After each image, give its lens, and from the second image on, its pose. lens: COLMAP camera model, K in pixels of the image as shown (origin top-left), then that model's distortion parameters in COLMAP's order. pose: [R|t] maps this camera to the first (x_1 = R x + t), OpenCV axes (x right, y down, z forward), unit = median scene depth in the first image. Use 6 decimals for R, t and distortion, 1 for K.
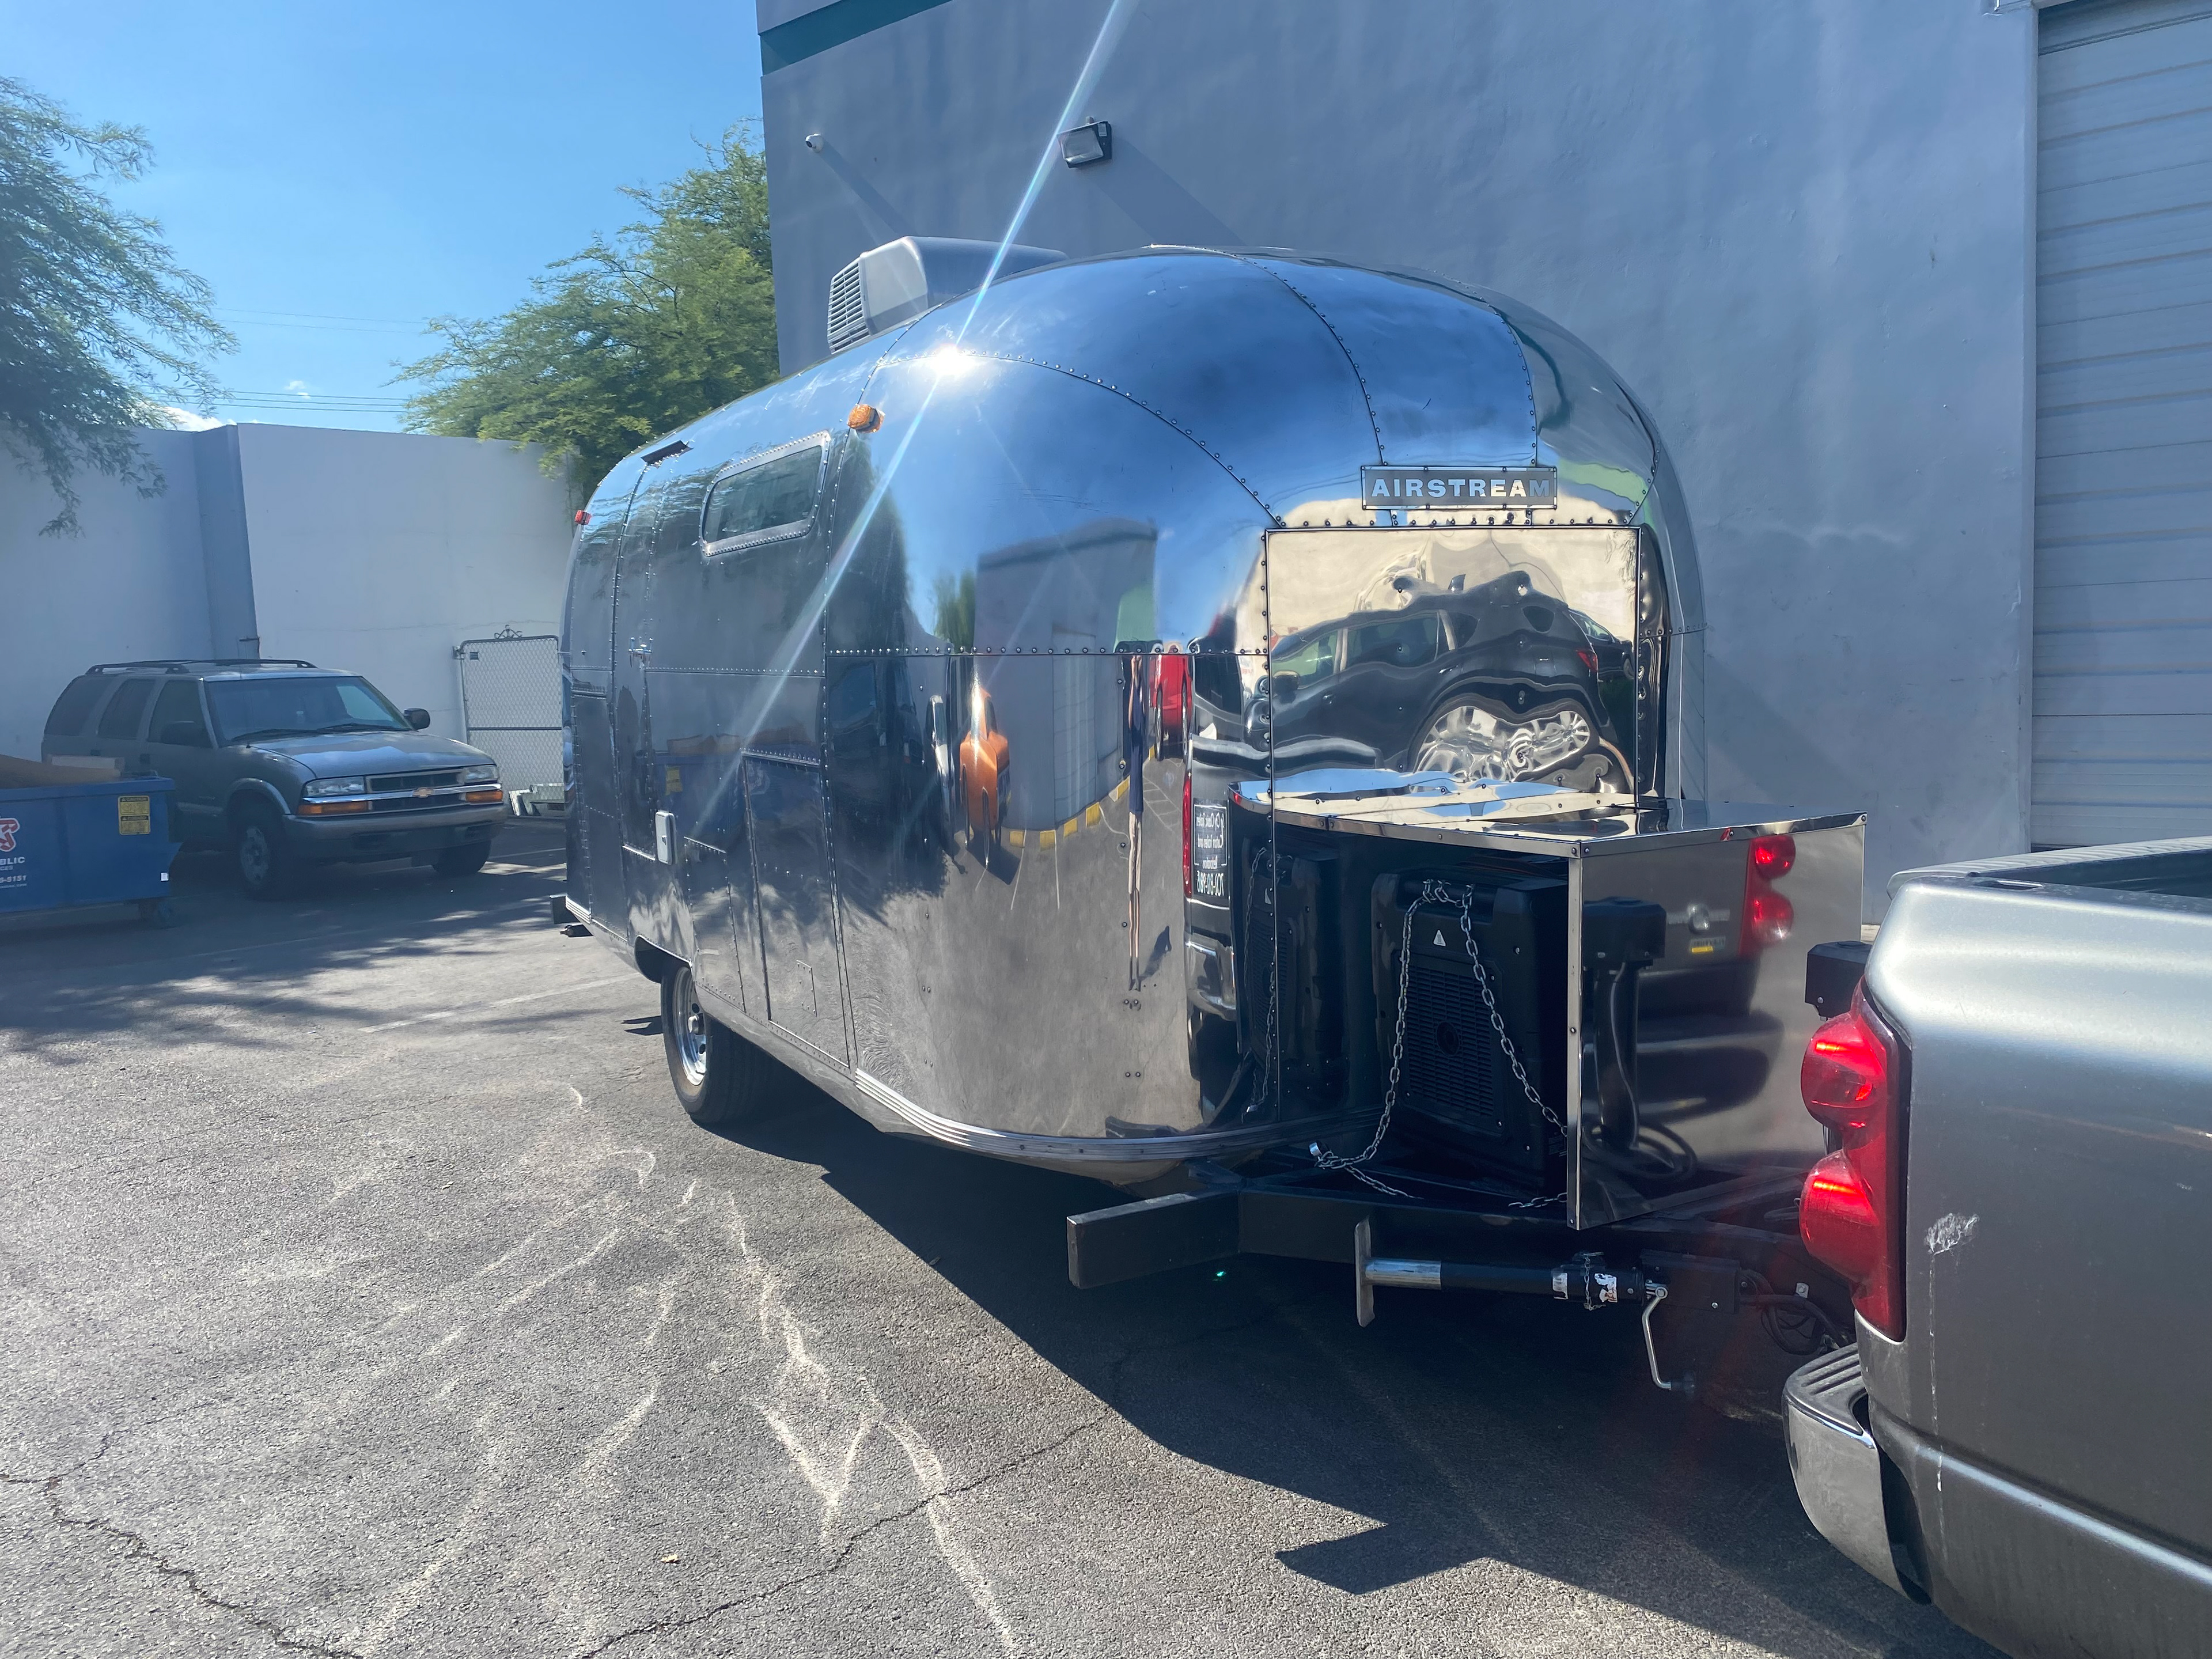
lens RADIAL K [[1697.7, 0, 1119.0], [0, 1697.7, 829.7], [0, 0, 1]] dist [0.027783, -0.026654]
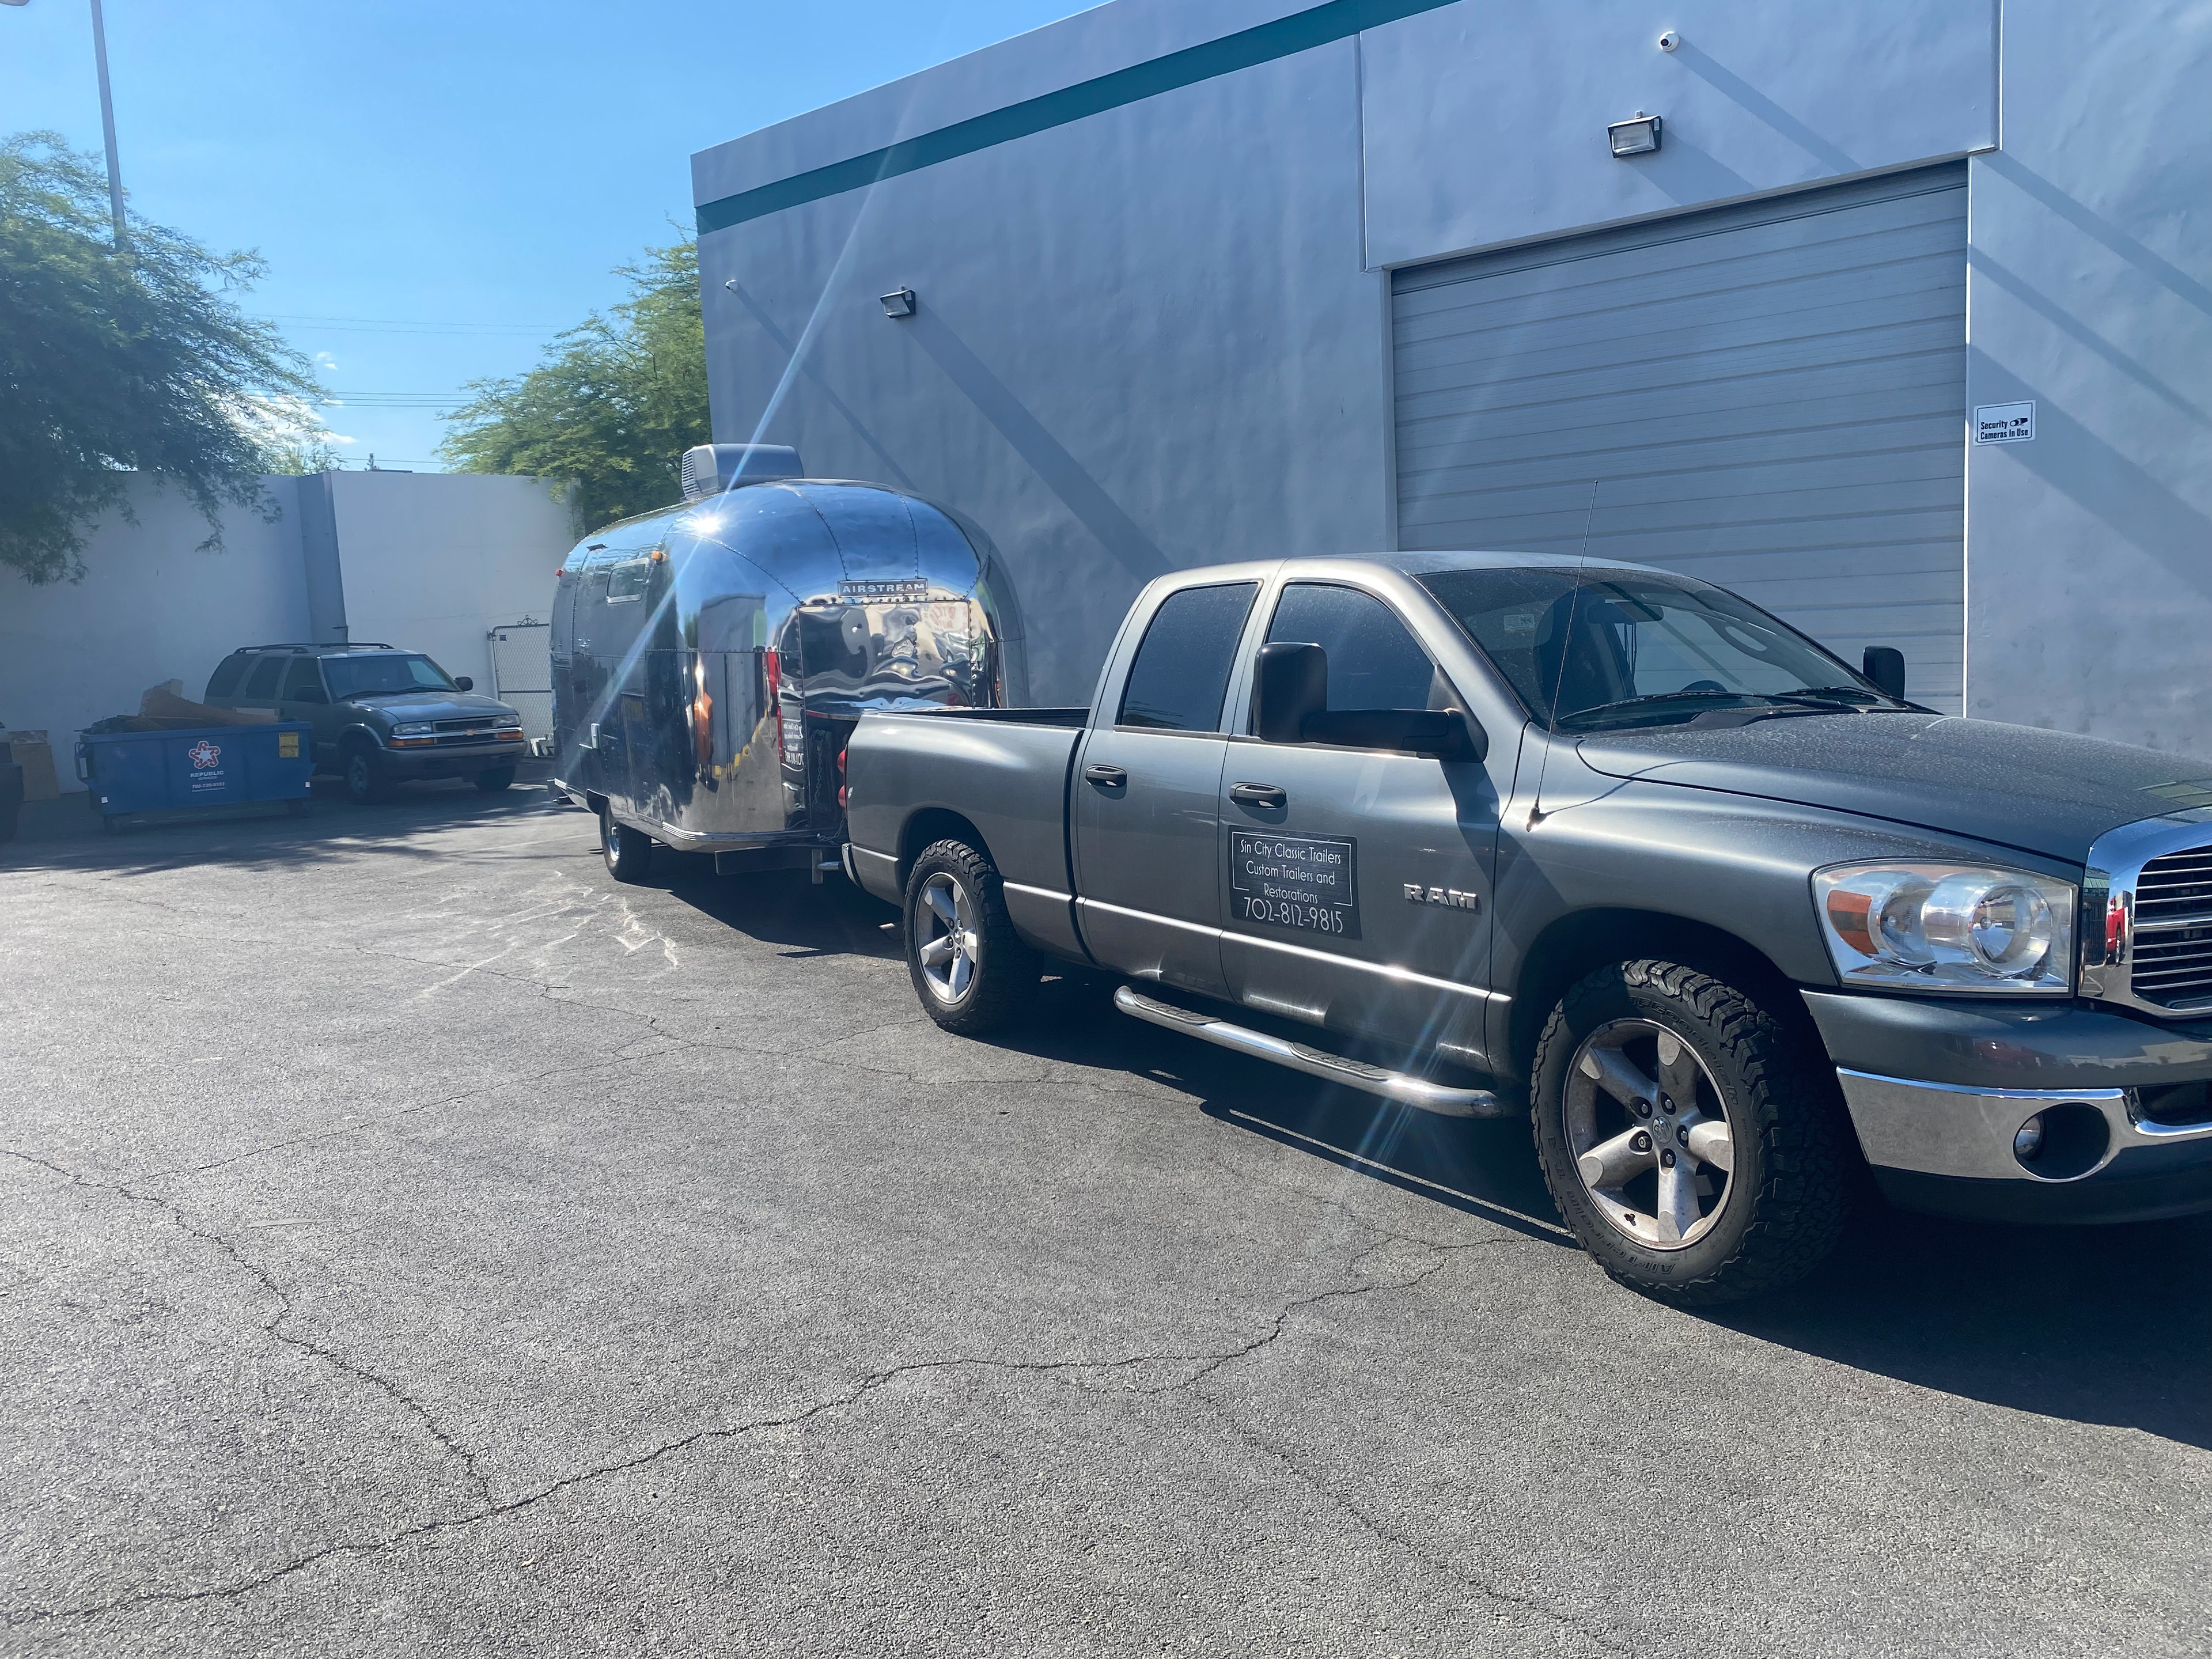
lens RADIAL K [[1697.7, 0, 1088.3], [0, 1697.7, 834.5], [0, 0, 1]] dist [0.027783, -0.026654]
pose [[0.999510, 0.000385, -0.031310, 0.183013], [0.000300, 0.999761, 0.021865, 0.036235], [0.031310, -0.021864, 0.999271, -0.486481]]
